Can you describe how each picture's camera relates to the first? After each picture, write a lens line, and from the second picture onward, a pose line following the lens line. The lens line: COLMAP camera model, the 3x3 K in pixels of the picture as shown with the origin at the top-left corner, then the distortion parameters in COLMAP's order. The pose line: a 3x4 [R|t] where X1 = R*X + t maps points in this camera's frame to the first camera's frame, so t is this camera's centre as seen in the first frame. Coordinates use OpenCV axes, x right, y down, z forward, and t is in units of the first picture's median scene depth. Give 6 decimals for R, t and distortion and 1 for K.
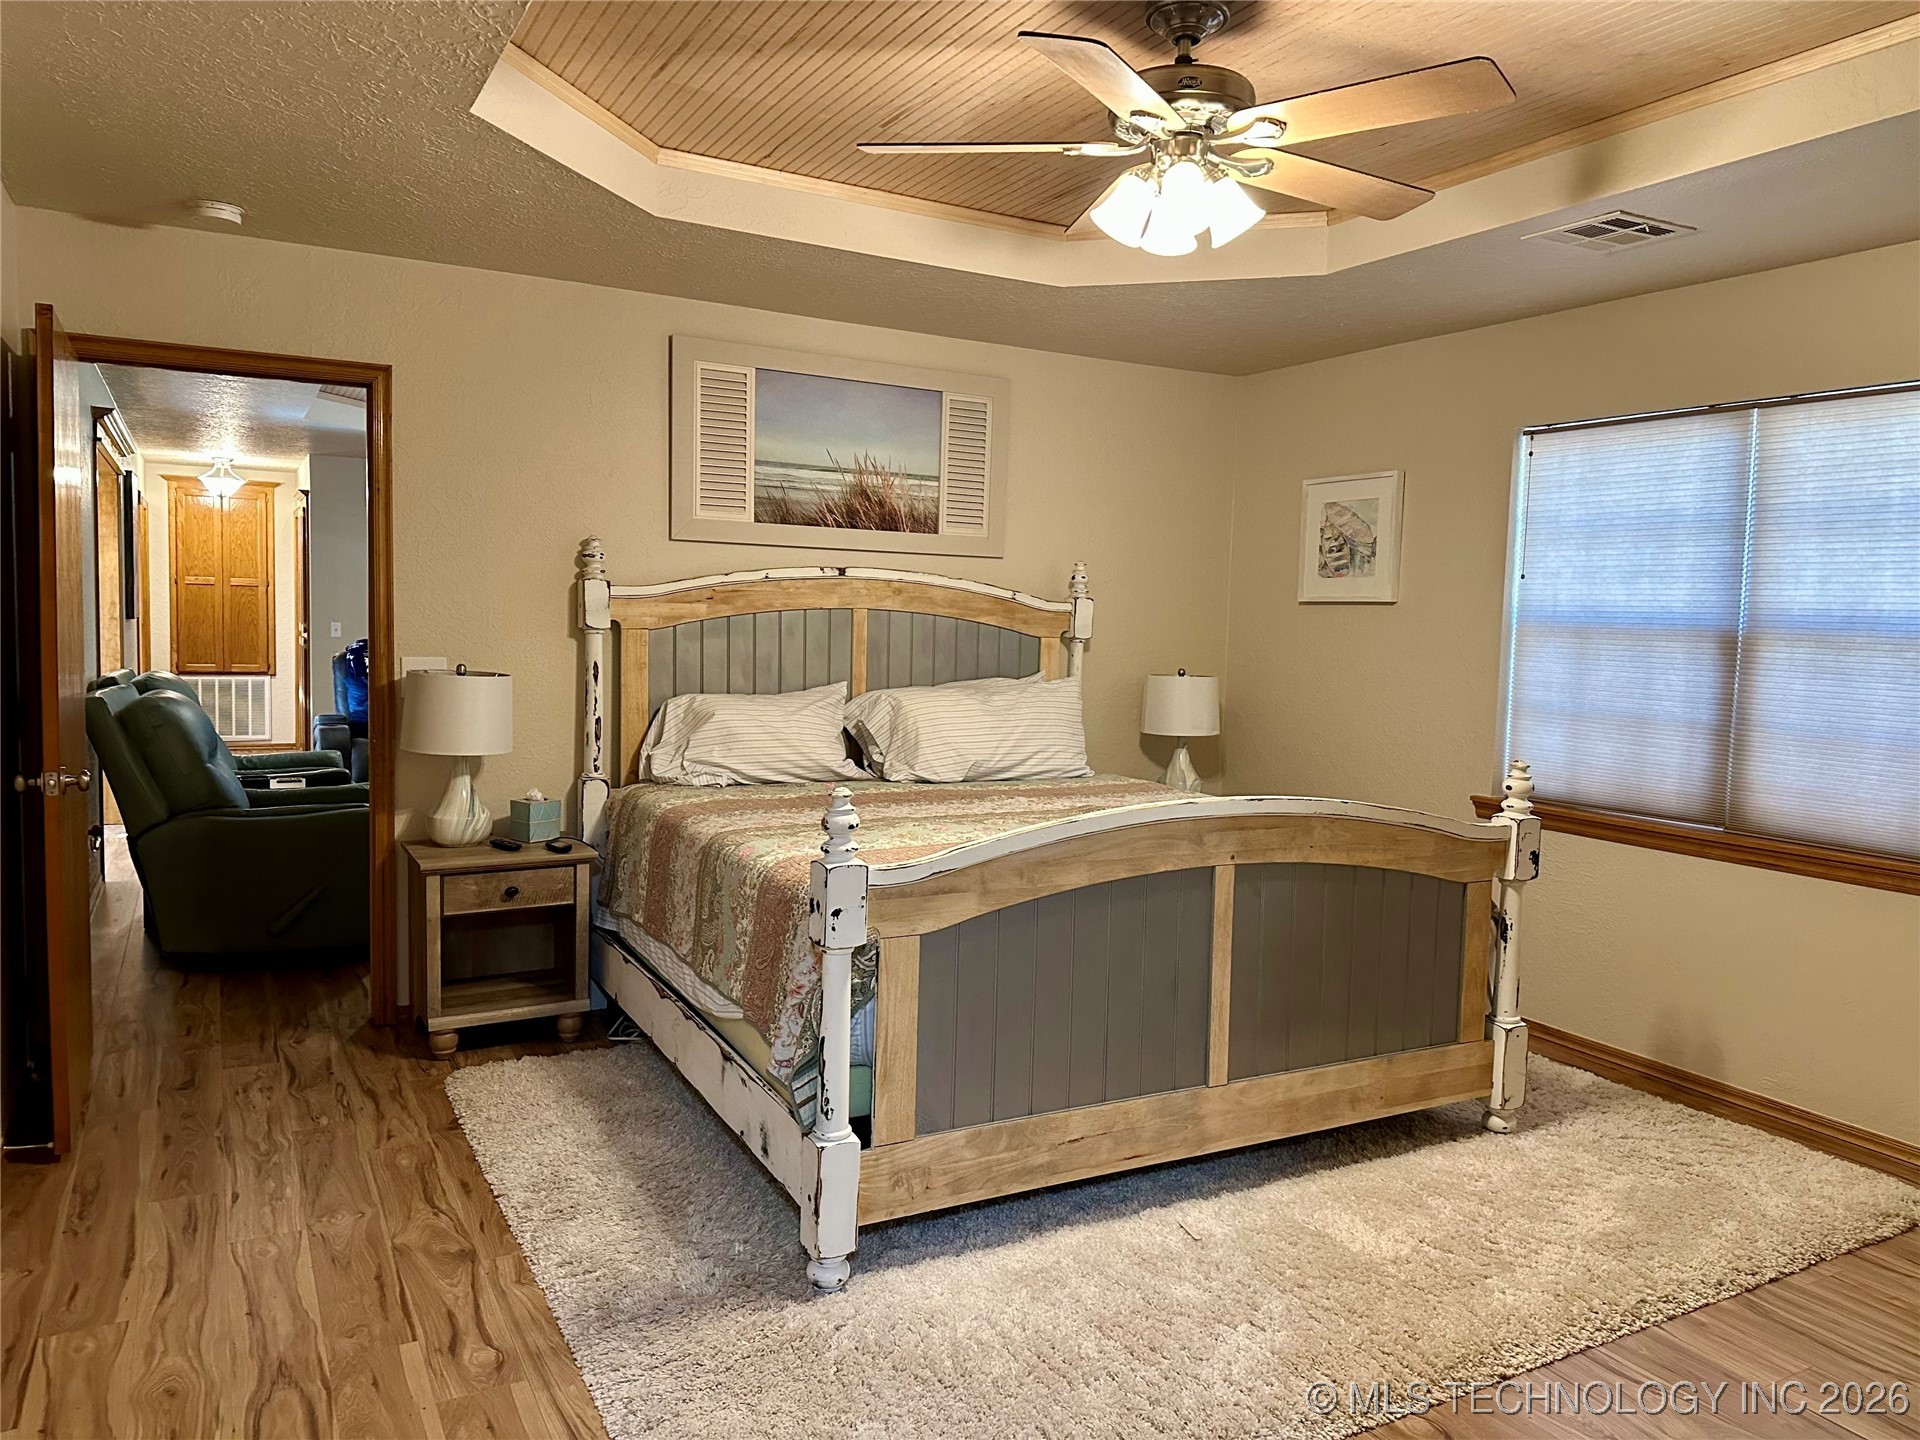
lens RADIAL K [[1330.9, 0, 958.3], [0, 1330.9, 719.1], [0, 0, 1]] dist [0.087374, -0.104917]
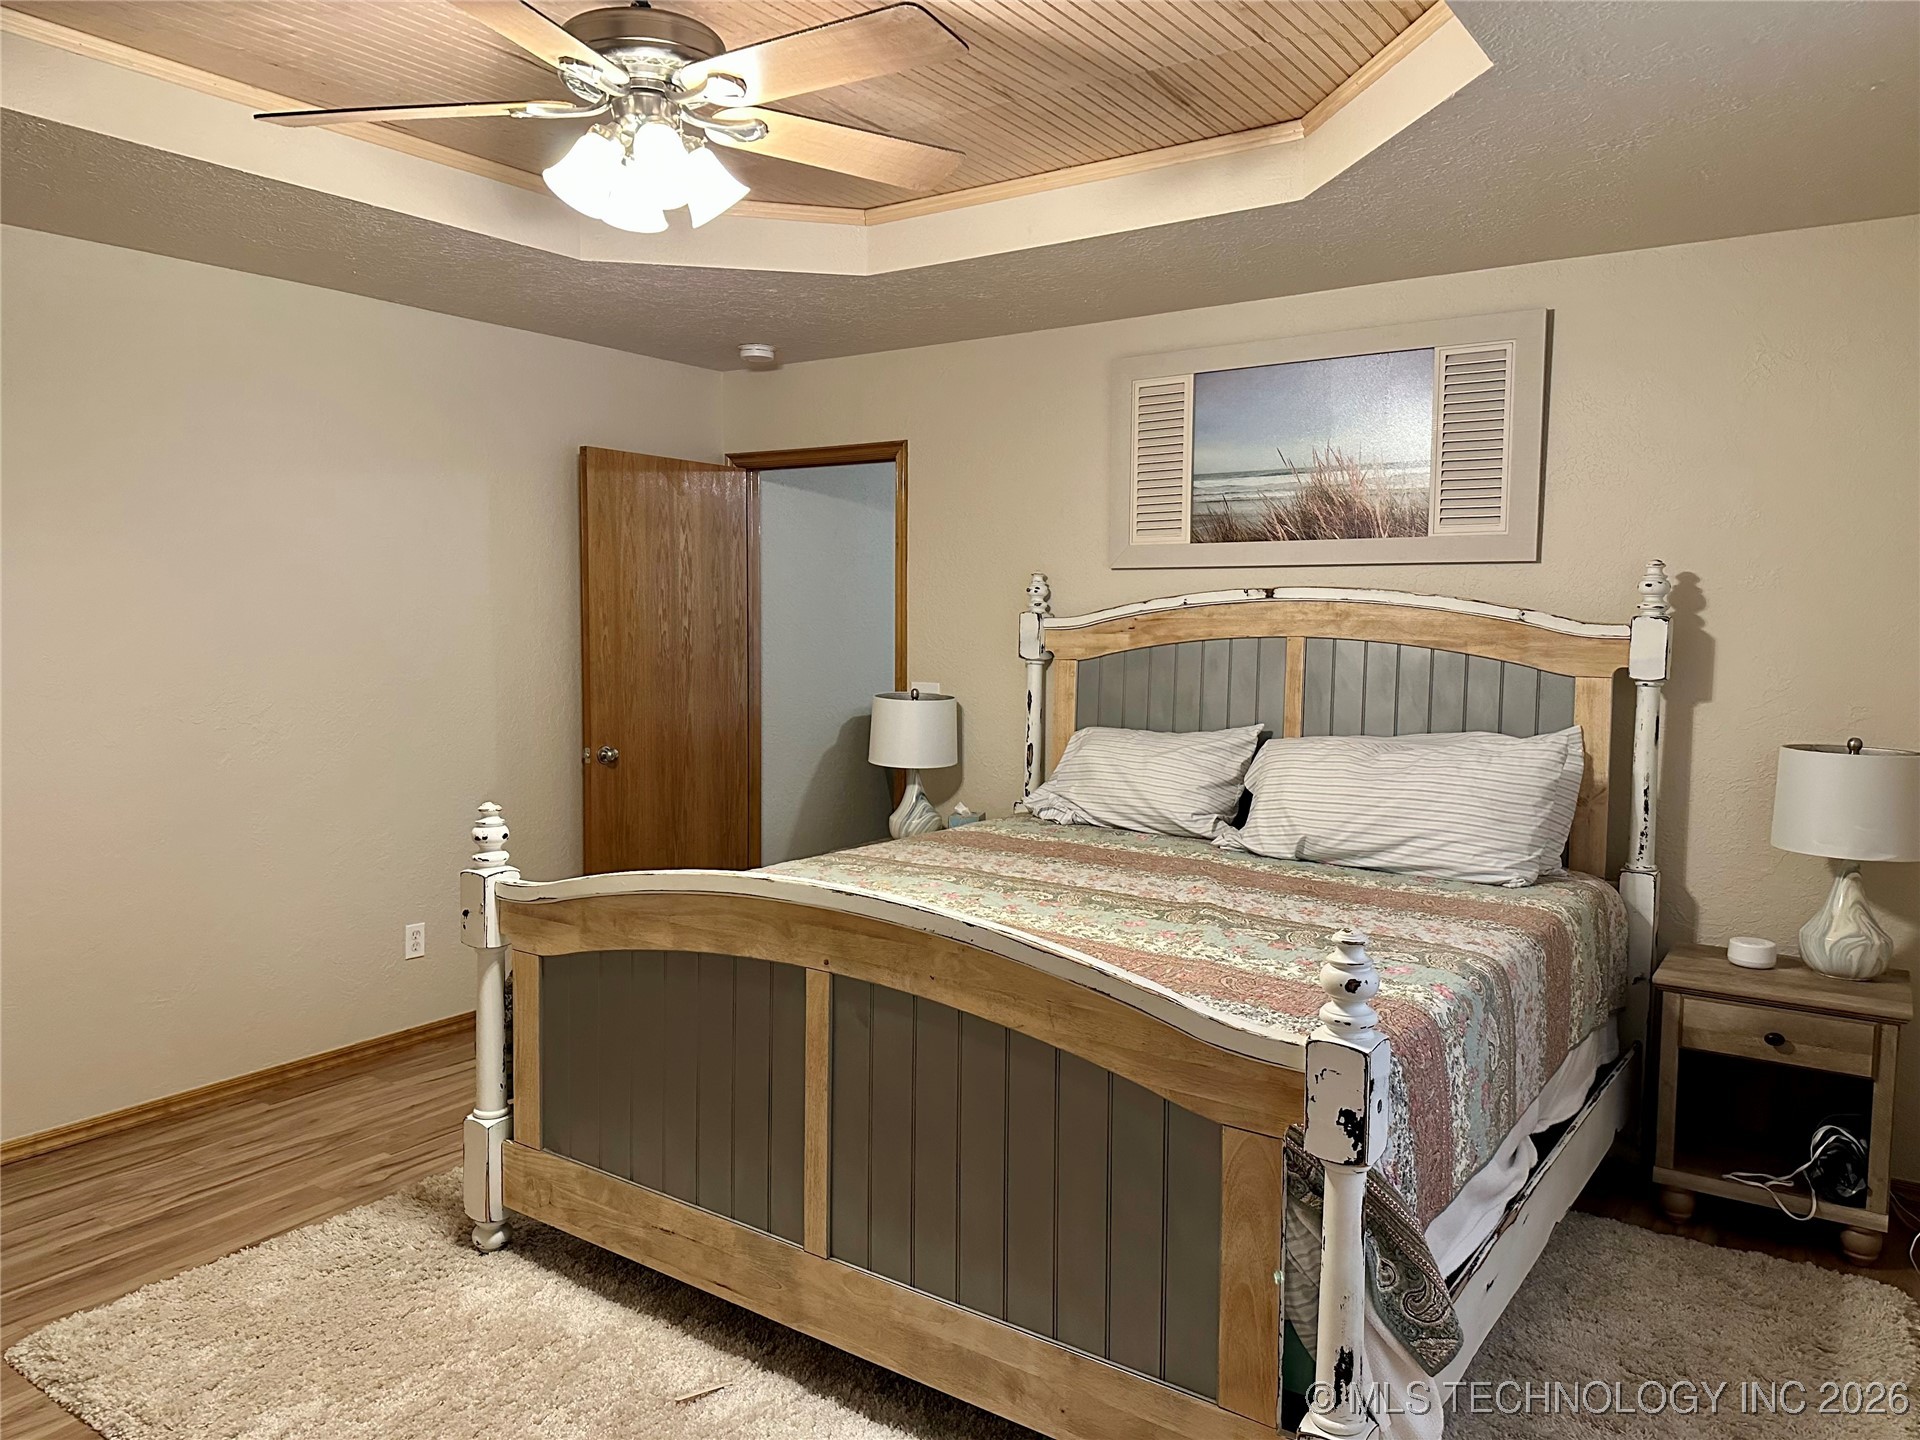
lens RADIAL K [[1330.9, 0, 958.3], [0, 1330.9, 719.1], [0, 0, 1]] dist [0.087374, -0.104917]
pose [[0.441570, 0.048518, -0.895914, 0.597162], [-0.065678, 0.997606, 0.021655, -0.037906], [0.894820, 0.049280, 0.443699, 0.466063]]
